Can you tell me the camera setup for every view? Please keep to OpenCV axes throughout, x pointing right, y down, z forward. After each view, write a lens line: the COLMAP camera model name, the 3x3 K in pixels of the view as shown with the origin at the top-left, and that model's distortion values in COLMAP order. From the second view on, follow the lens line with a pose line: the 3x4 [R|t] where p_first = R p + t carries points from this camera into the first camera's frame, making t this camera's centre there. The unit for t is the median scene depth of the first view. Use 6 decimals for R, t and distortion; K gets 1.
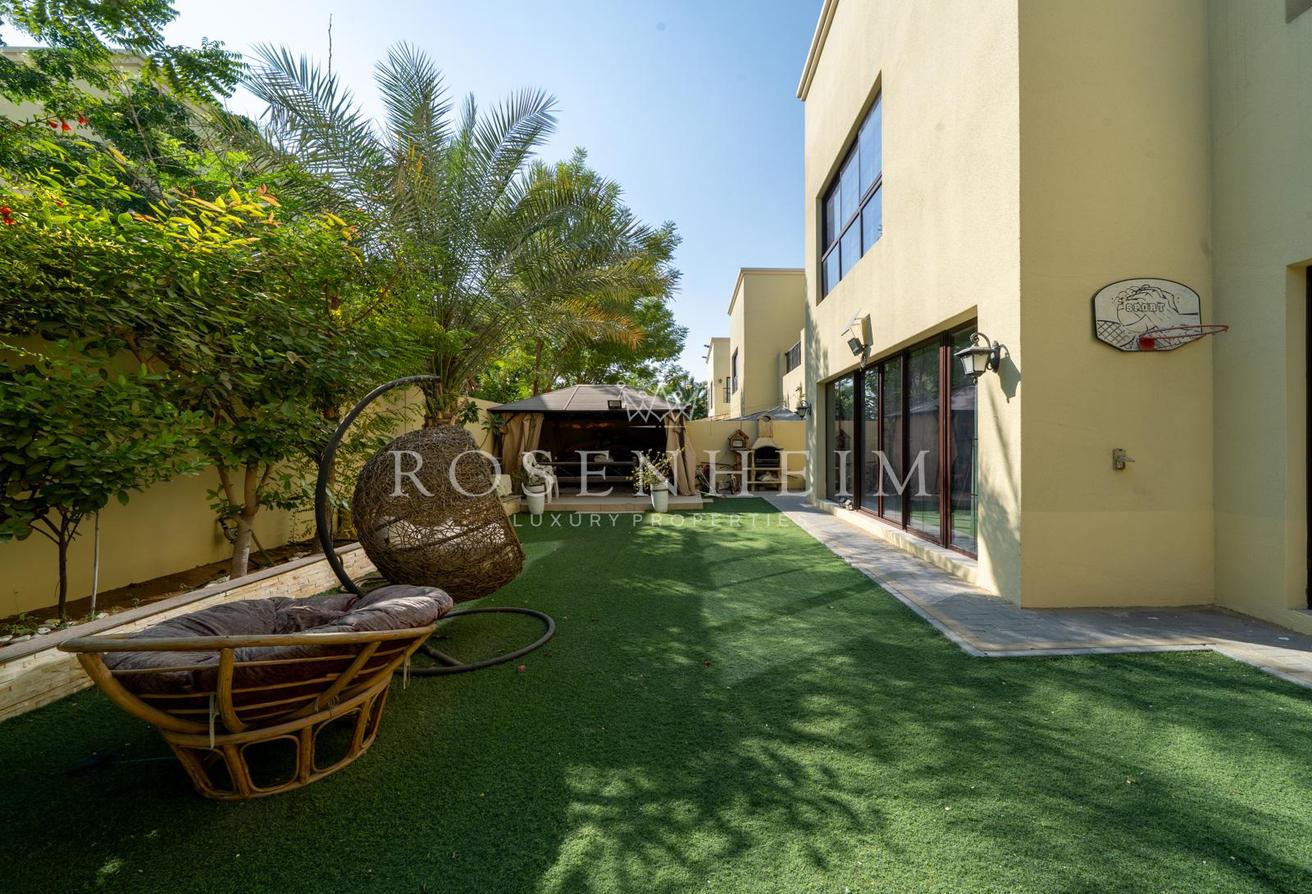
lens RADIAL K [[398.5, 0, 656.7], [0, 398.5, 443.4], [0, 0, 1]] dist [-0.000862, -0.000076]
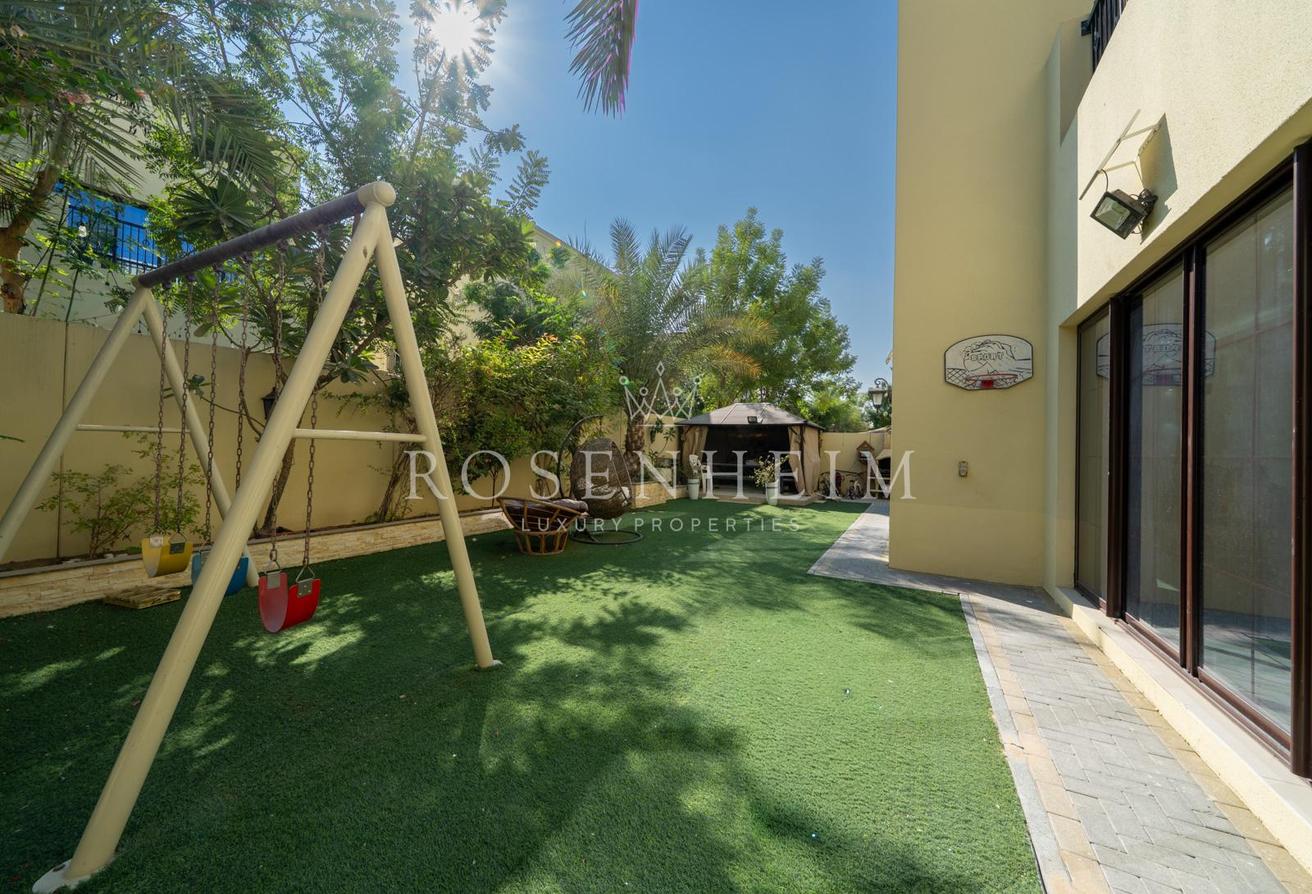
lens RADIAL K [[474.2, 0, 656.2], [0, 474.2, 436.5], [0, 0, 1]] dist [0.000025, 0.000000]
pose [[0.805686, 0.012193, -0.592217, 1.280105], [-0.030626, 0.999308, -0.021090, -0.003874], [0.591551, 0.035129, 0.805502, -0.947674]]
